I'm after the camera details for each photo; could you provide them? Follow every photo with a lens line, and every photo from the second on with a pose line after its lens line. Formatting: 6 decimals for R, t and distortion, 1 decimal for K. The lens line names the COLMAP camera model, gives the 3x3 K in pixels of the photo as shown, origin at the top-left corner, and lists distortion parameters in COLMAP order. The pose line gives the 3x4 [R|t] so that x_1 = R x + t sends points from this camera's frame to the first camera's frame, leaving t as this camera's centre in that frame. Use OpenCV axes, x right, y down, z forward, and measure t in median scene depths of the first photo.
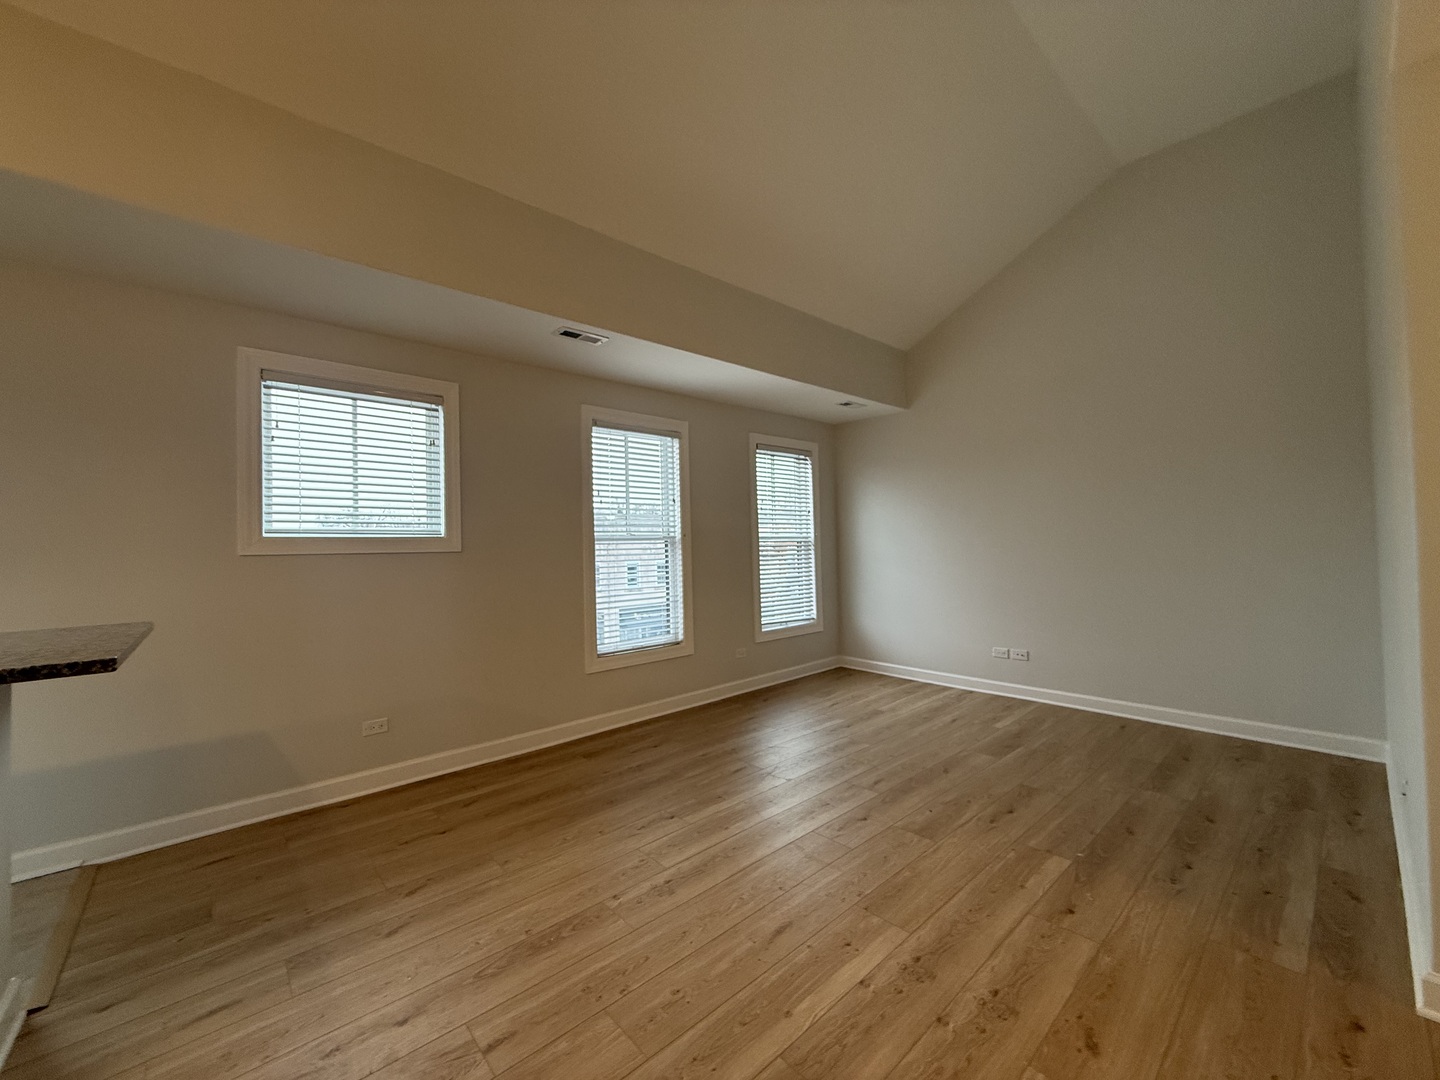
lens RADIAL K [[568.7, 0, 721.3], [0, 568.7, 539.1], [0, 0, 1]] dist [-0.000469, -0.000056]
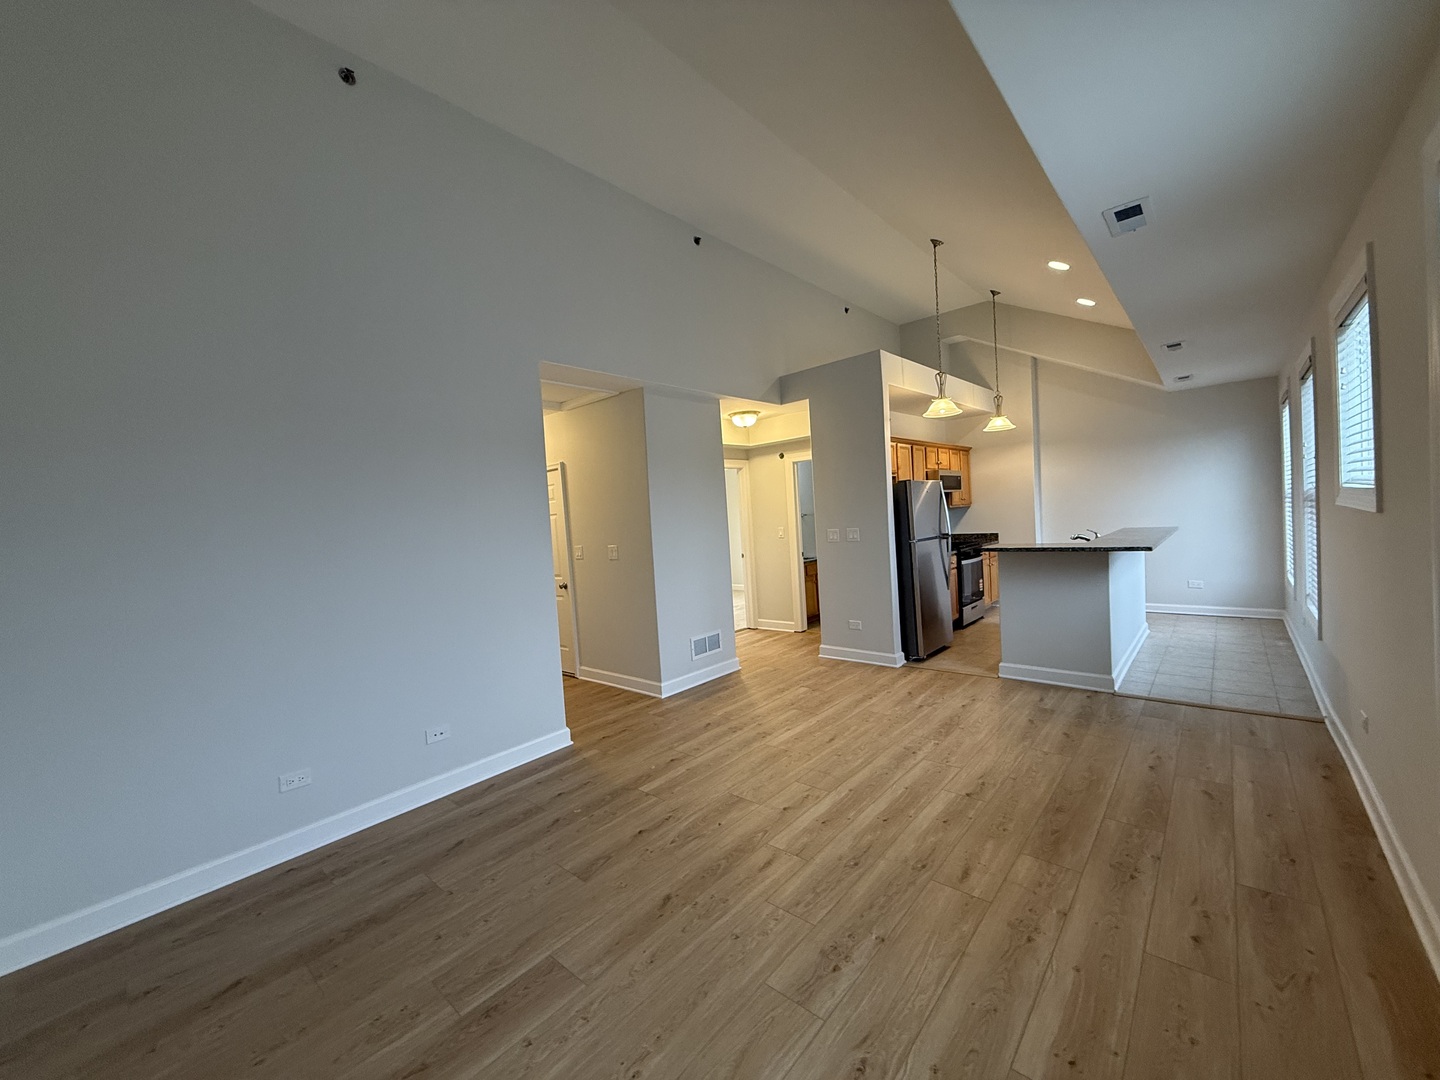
lens RADIAL K [[568.7, 0, 719.3], [0, 568.7, 540.6], [0, 0, 1]] dist [-0.000469, -0.000056]
pose [[-0.989611, 0.091753, -0.110684, 0.541329], [0.088953, 0.995584, 0.029992, -0.051818], [0.112948, 0.019835, -0.993403, 2.458426]]
